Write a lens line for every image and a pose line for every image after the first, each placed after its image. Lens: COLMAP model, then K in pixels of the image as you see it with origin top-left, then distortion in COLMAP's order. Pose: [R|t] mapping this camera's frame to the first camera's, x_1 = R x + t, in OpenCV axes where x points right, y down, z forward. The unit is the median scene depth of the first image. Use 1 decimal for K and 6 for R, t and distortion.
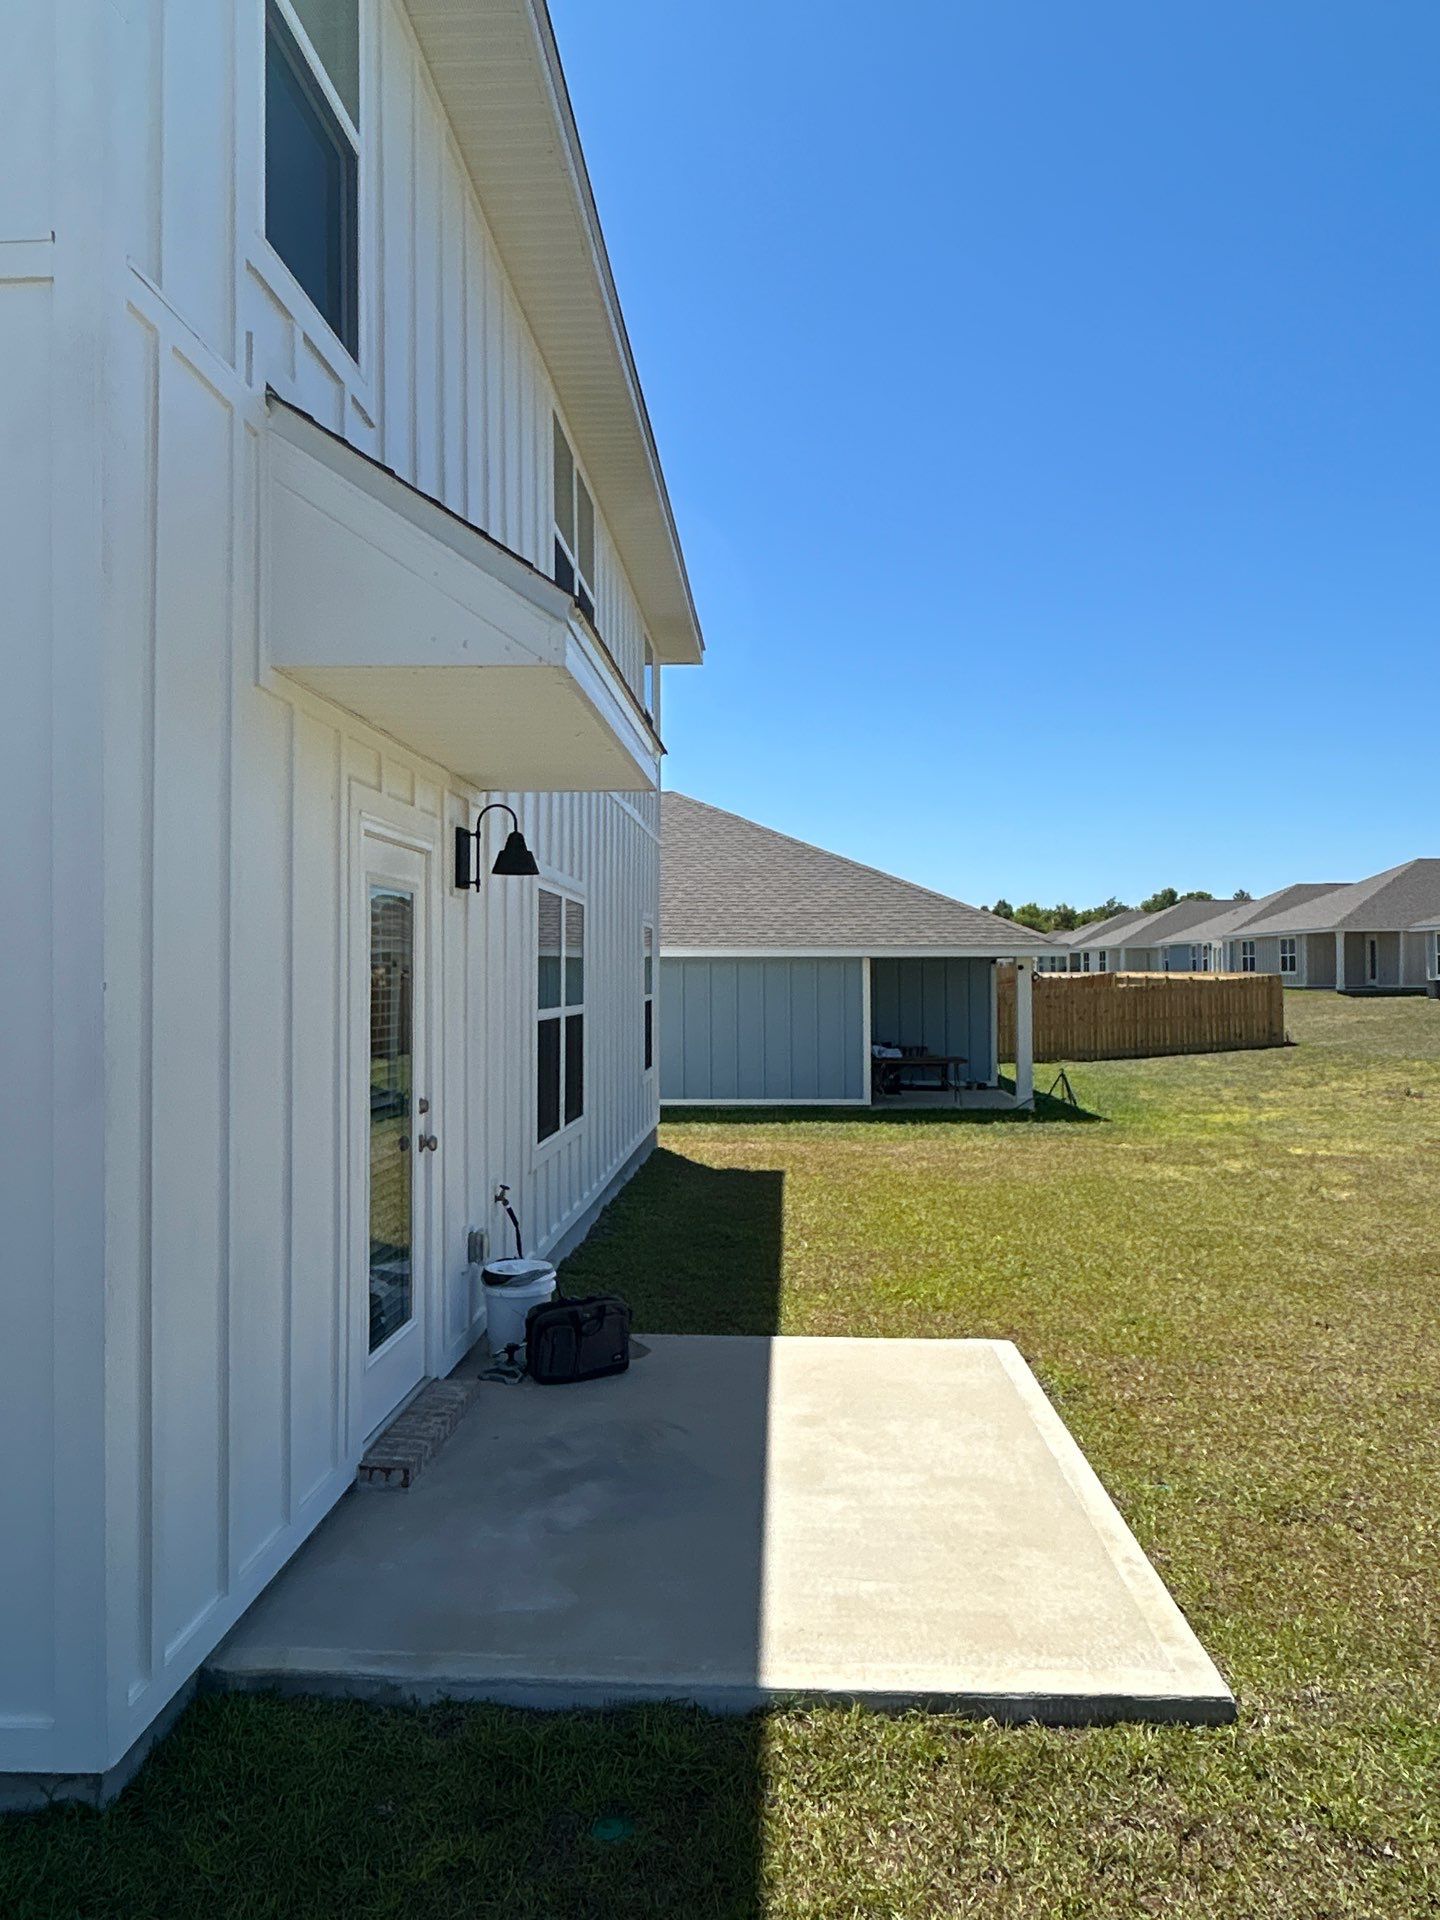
lens RADIAL K [[1465.0, 0, 712.2], [0, 1465.0, 956.2], [0, 0, 1]] dist [0.043421, -0.041110]
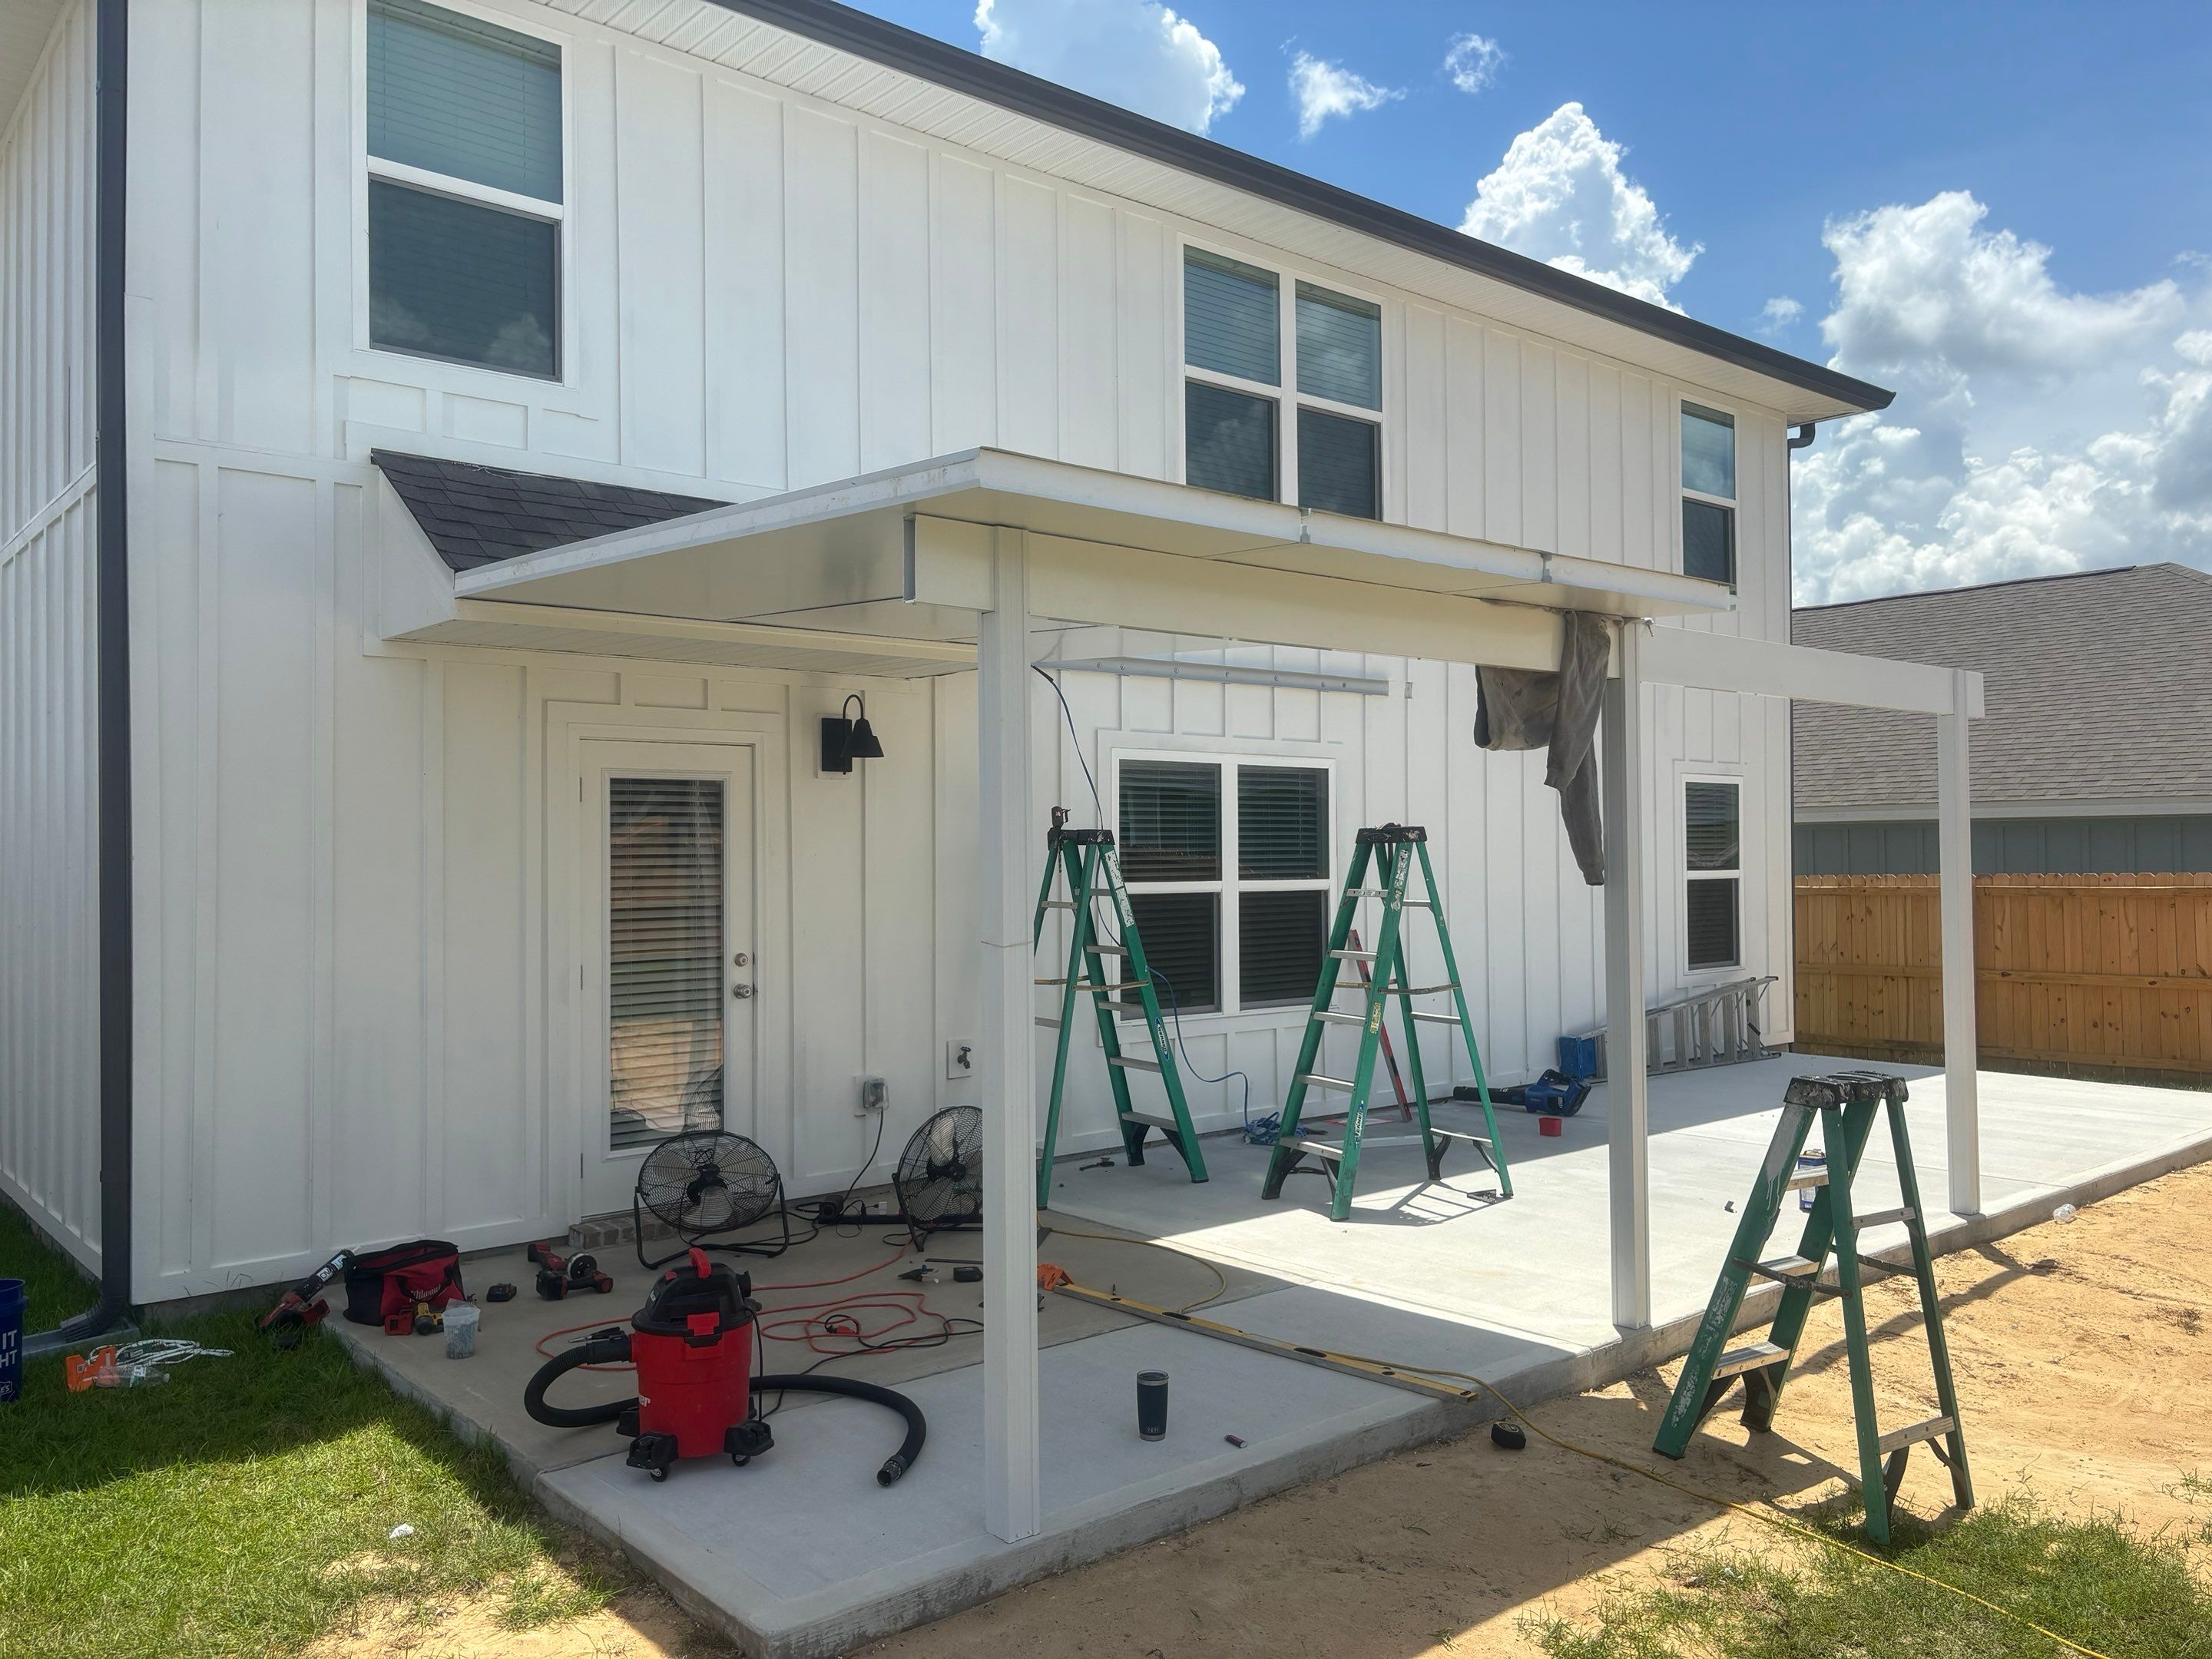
lens RADIAL K [[1687.8, 0, 1095.3], [0, 1687.8, 831.4], [0, 0, 1]] dist [0.043421, -0.041110]
pose [[0.683470, -0.010309, -0.729906, 0.928121], [0.014875, 0.999889, -0.000193, 0.003656], [0.729827, -0.010725, 0.683547, 0.272165]]
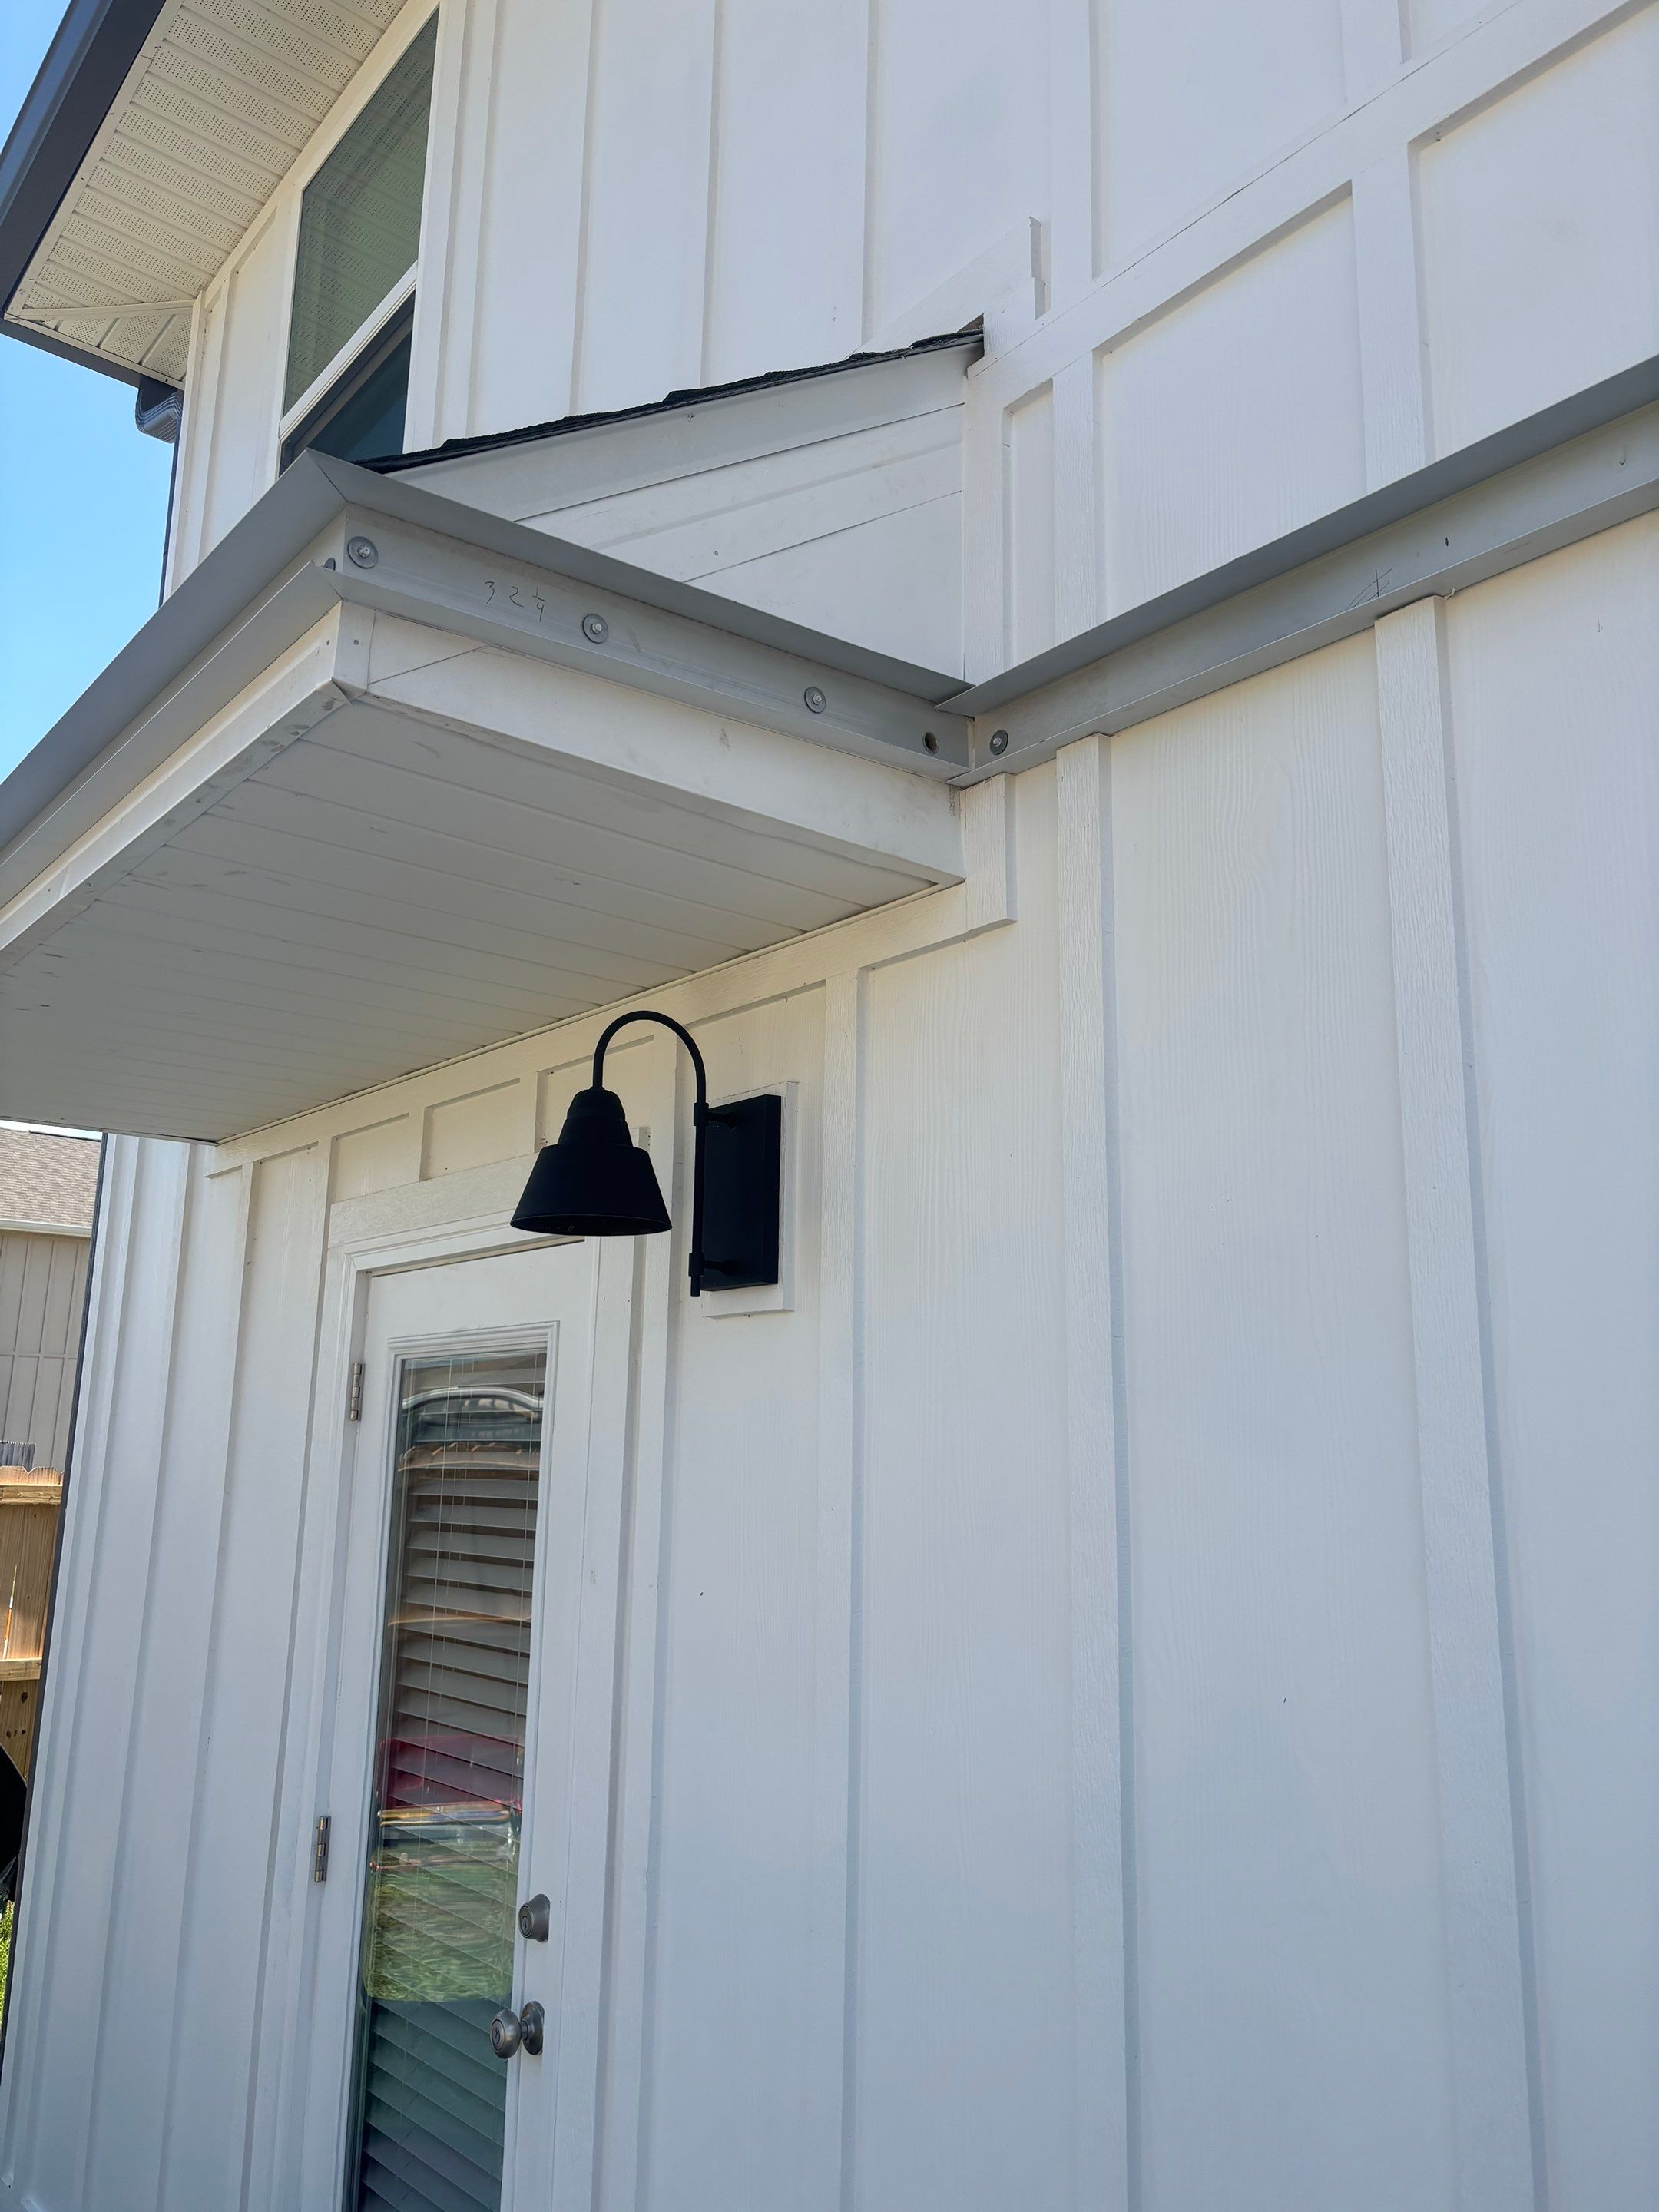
lens RADIAL K [[1687.8, 0, 838.2], [0, 1687.8, 1103.5], [0, 0, 1]] dist [0.043421, -0.041110]
pose [[-0.735676, -0.148545, -0.660844, 0.055015], [-0.006635, 0.977189, -0.212267, -0.007927], [0.677301, -0.151775, -0.719880, 1.319173]]
